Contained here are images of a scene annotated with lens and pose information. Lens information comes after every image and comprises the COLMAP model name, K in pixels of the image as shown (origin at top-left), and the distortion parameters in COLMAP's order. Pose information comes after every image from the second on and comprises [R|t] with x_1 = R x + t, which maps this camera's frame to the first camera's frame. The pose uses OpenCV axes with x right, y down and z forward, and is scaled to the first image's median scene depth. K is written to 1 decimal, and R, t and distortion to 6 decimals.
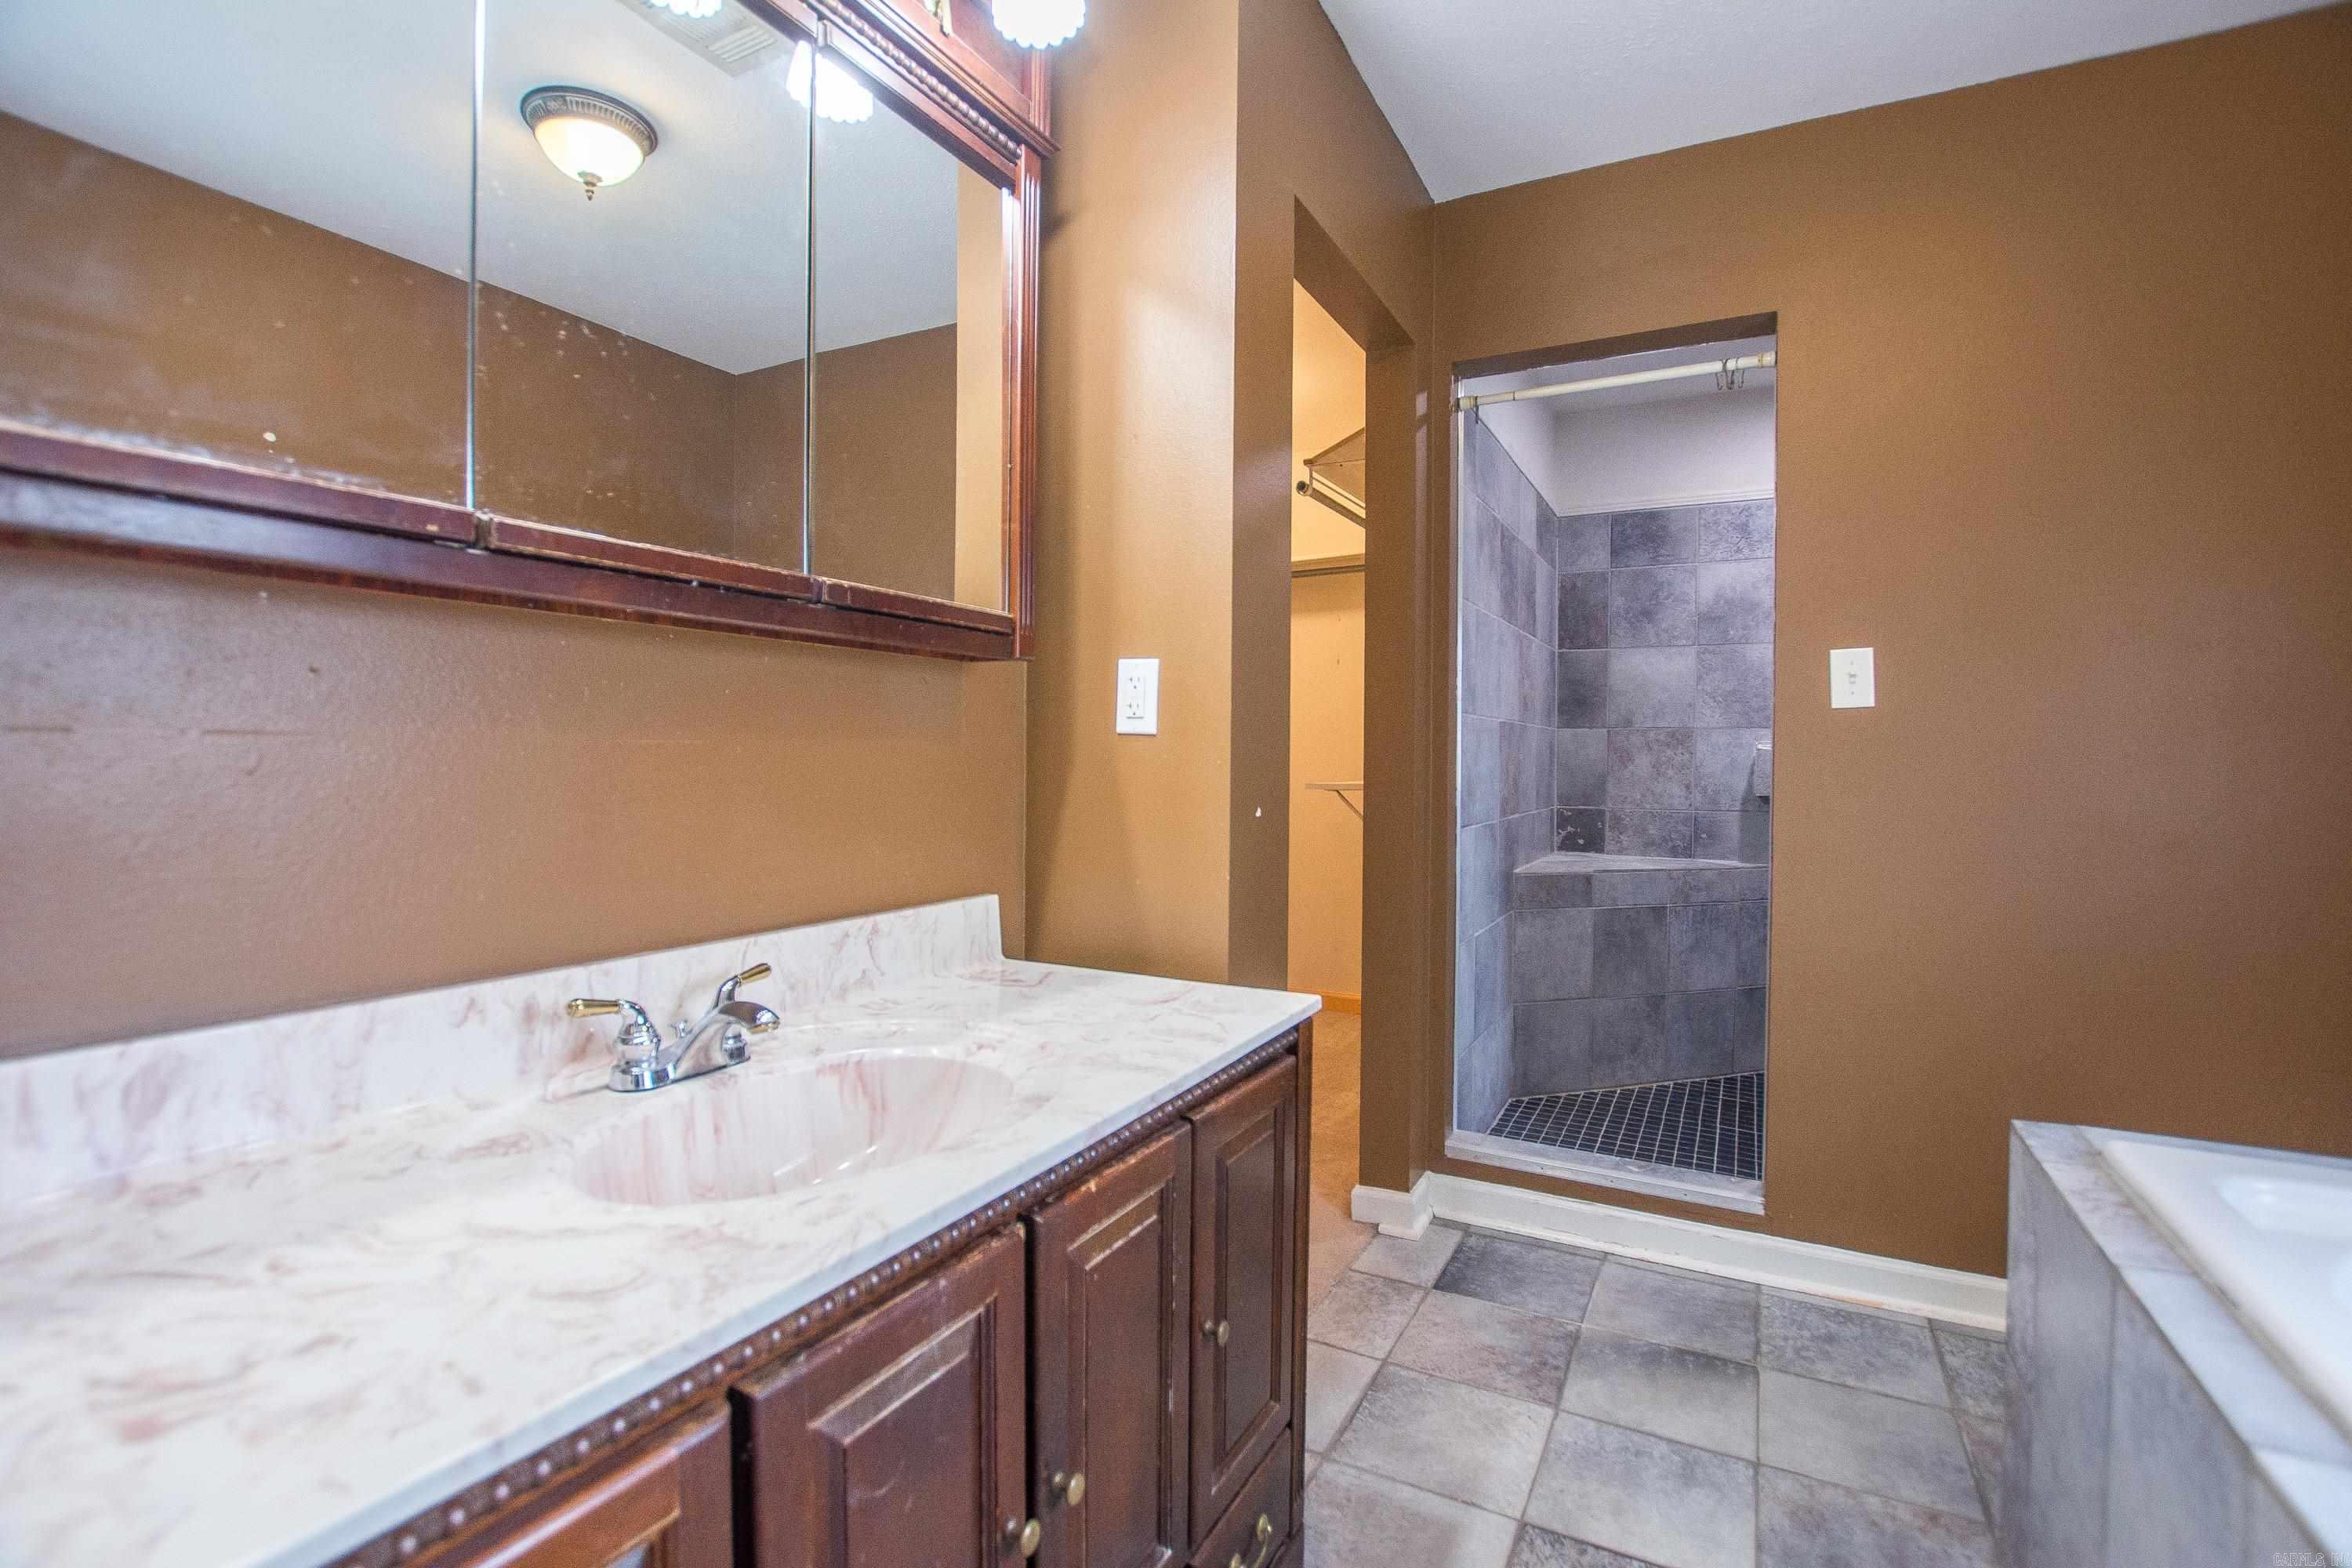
lens RADIAL K [[1071.6, 0, 1175.8], [0, 1071.6, 780.4], [0, 0, 1]] dist [-0.028664, 0.001517]
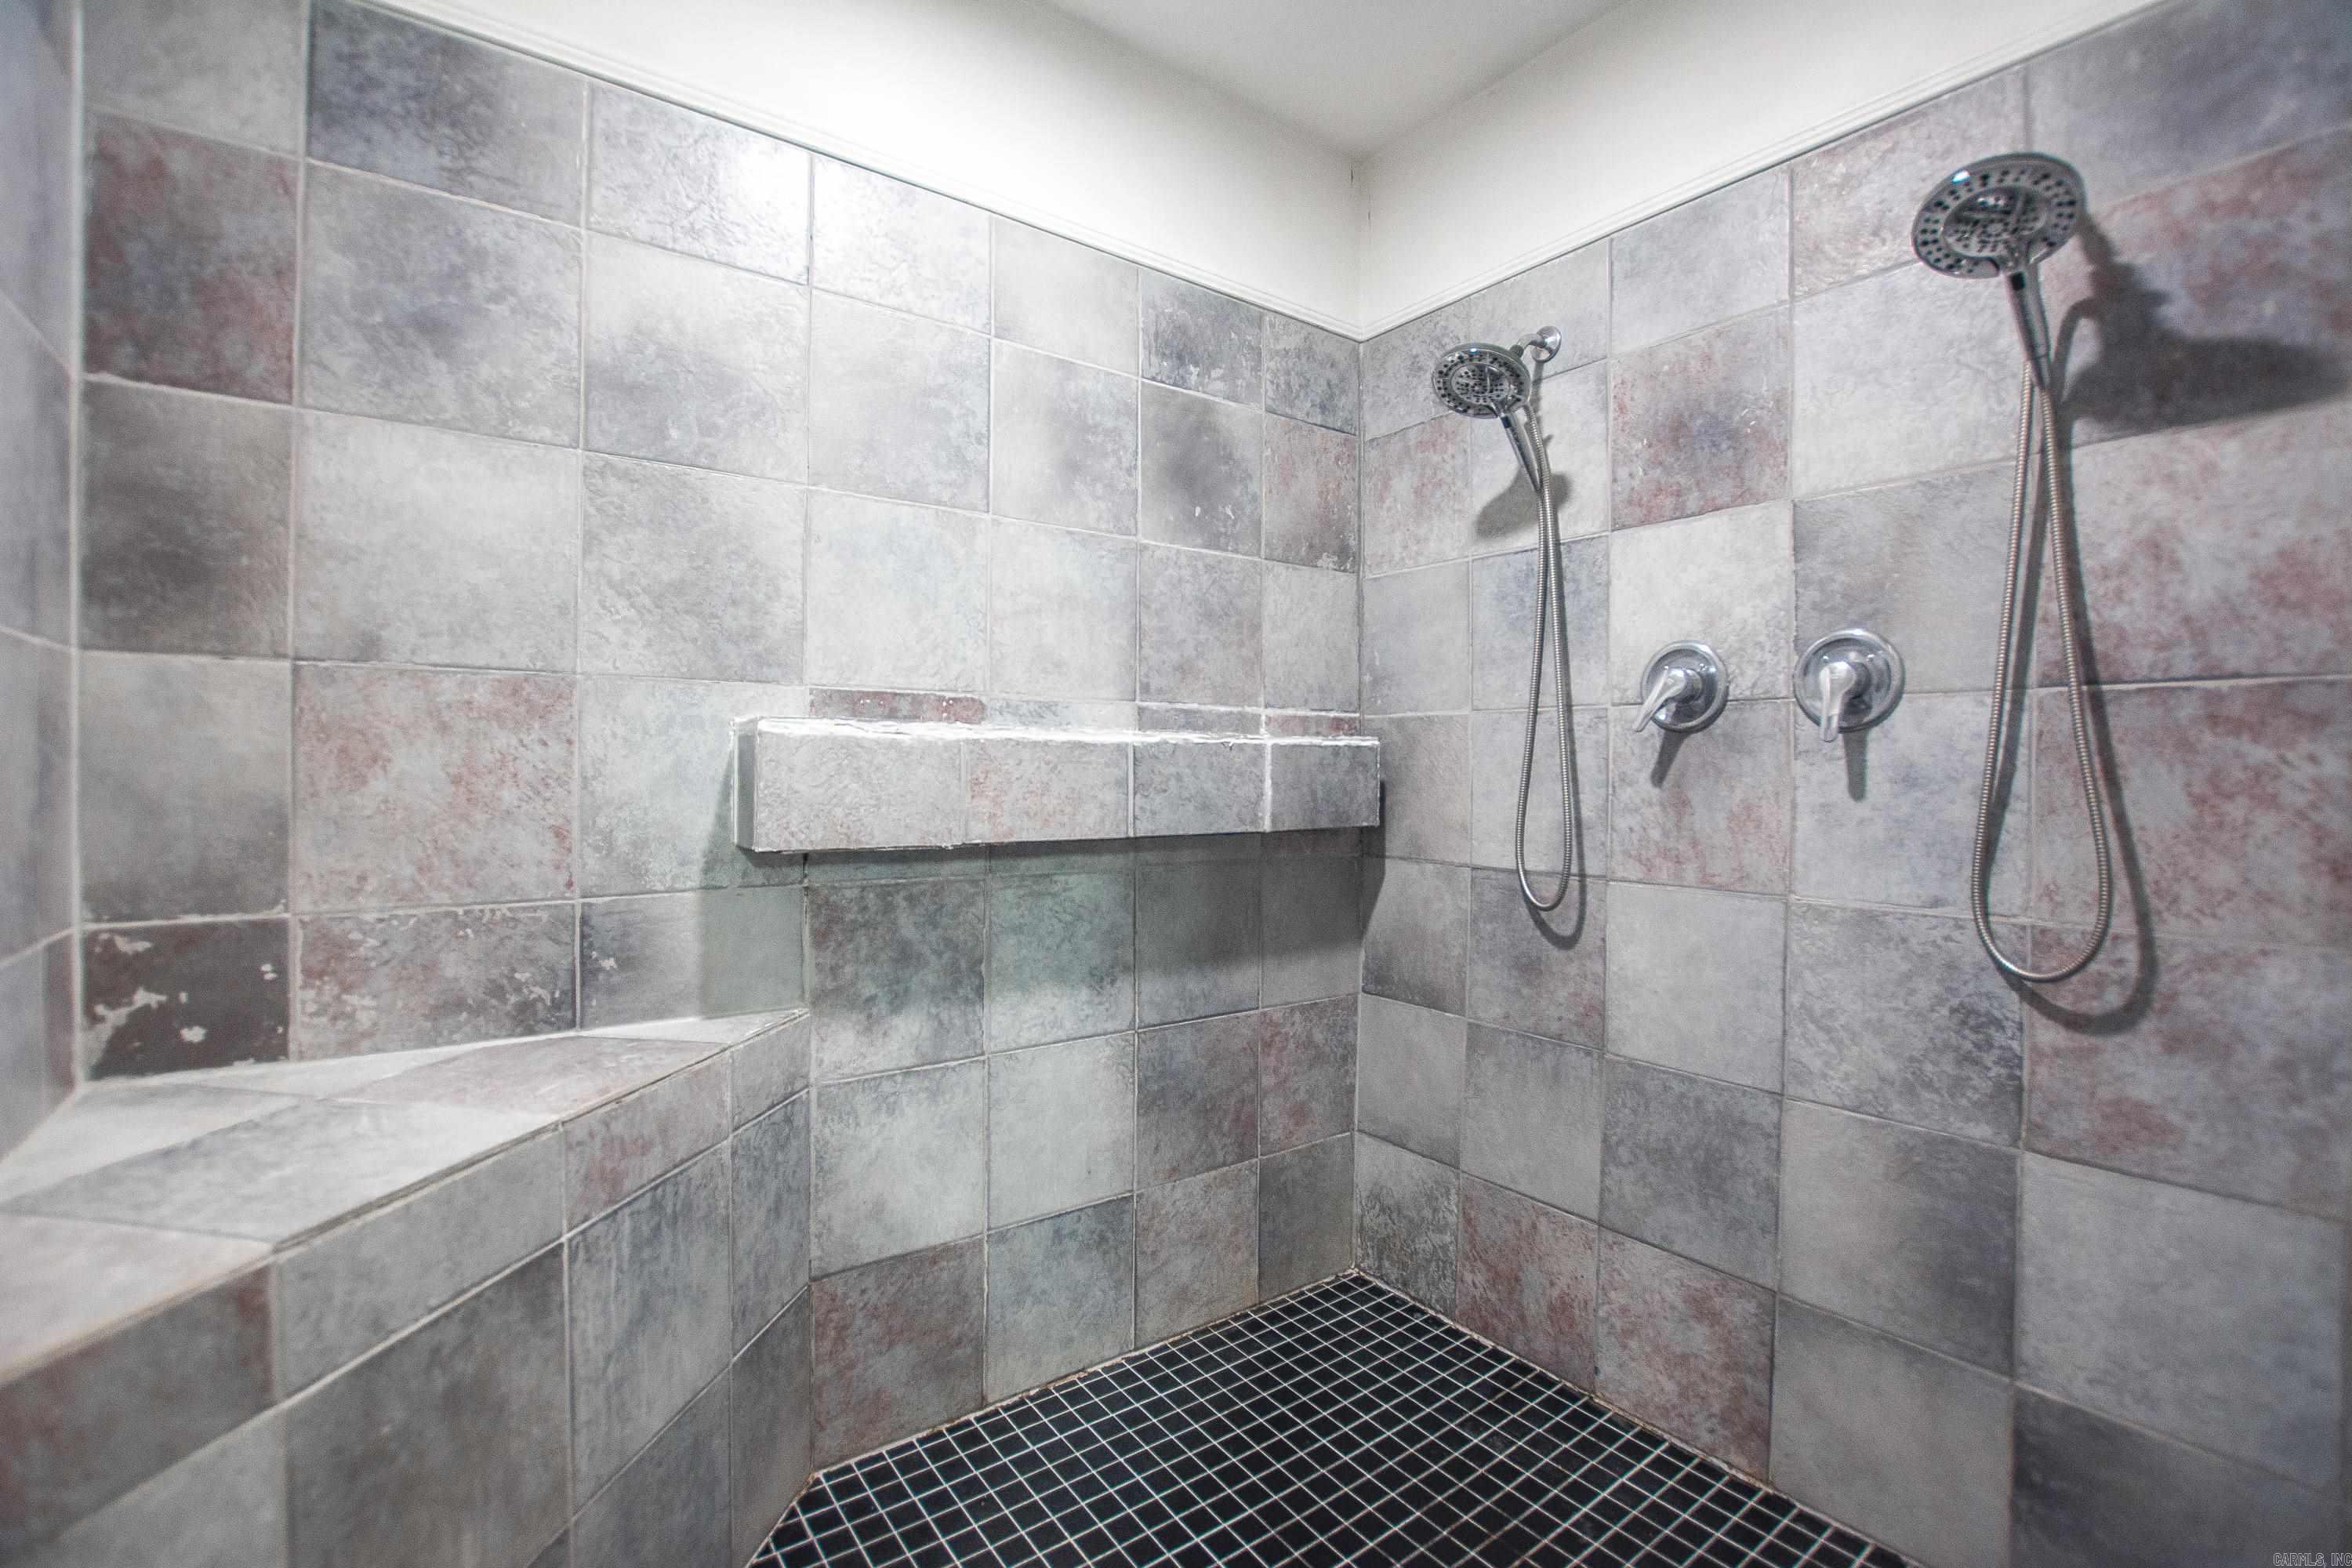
lens RADIAL K [[1071.6, 0, 1210.6], [0, 1071.6, 768.2], [0, 0, 1]] dist [-0.028664, 0.001517]
pose [[0.415332, -0.010573, 0.909608, 0.241954], [0.014378, 0.999884, 0.005057, -0.015016], [-0.909556, 0.010978, 0.415436, 0.641721]]
